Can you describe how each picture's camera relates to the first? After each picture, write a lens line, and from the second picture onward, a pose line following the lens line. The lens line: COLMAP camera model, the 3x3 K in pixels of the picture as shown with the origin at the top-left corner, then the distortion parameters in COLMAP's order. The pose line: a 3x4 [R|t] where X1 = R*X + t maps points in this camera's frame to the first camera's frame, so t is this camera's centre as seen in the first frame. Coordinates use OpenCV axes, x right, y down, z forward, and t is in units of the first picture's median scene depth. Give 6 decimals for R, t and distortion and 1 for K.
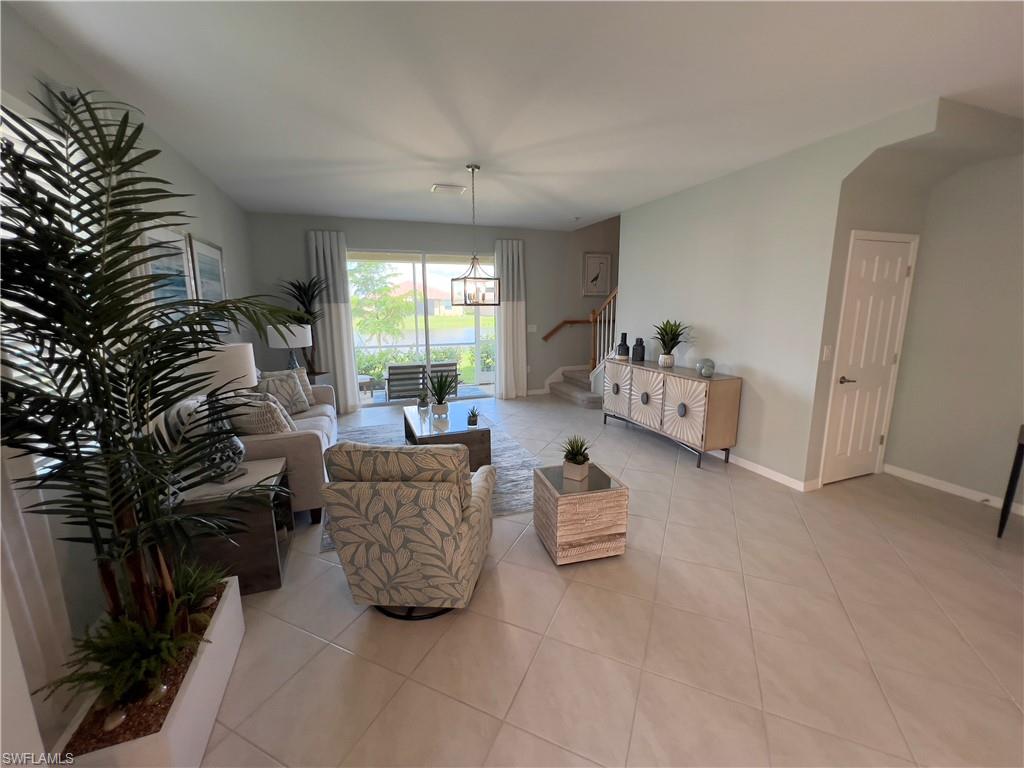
lens RADIAL K [[413.4, 0, 511.9], [0, 413.4, 383.0], [0, 0, 1]] dist [-0.000637, 0.000420]
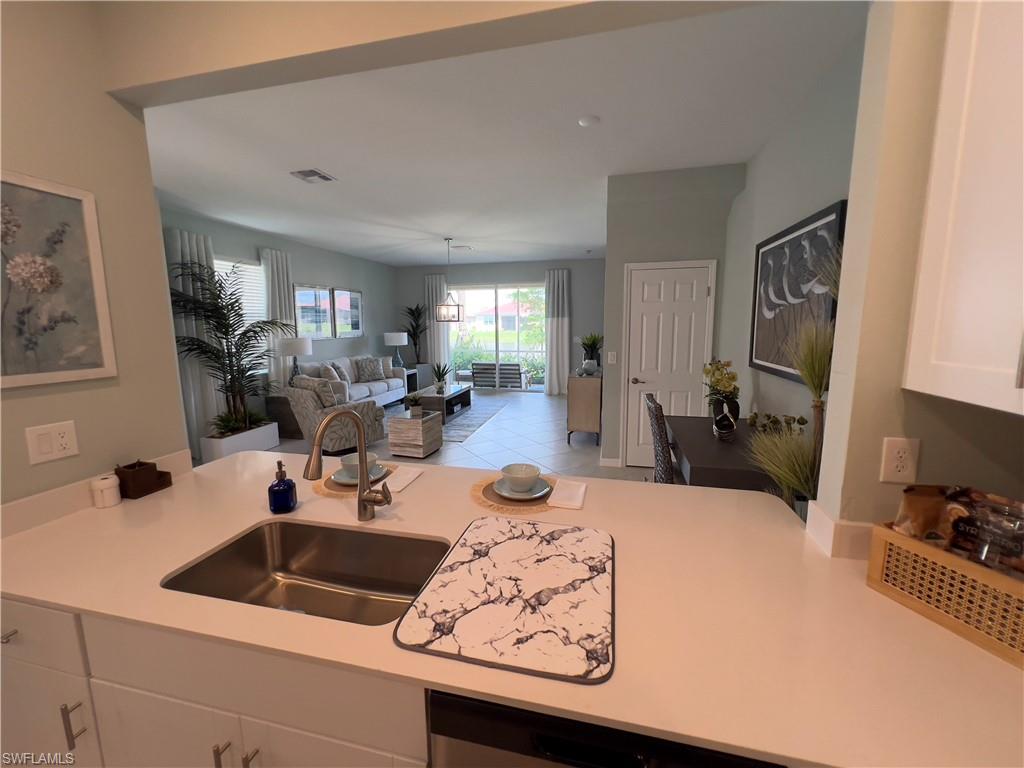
lens RADIAL K [[413.4, 0, 510.3], [0, 413.4, 382.1], [0, 0, 1]] dist [-0.000637, 0.000420]
pose [[0.832786, 0.080576, -0.547699, 0.705201], [-0.100865, 0.994875, -0.007003, 0.026238], [0.544328, 0.061076, 0.836646, -0.147937]]
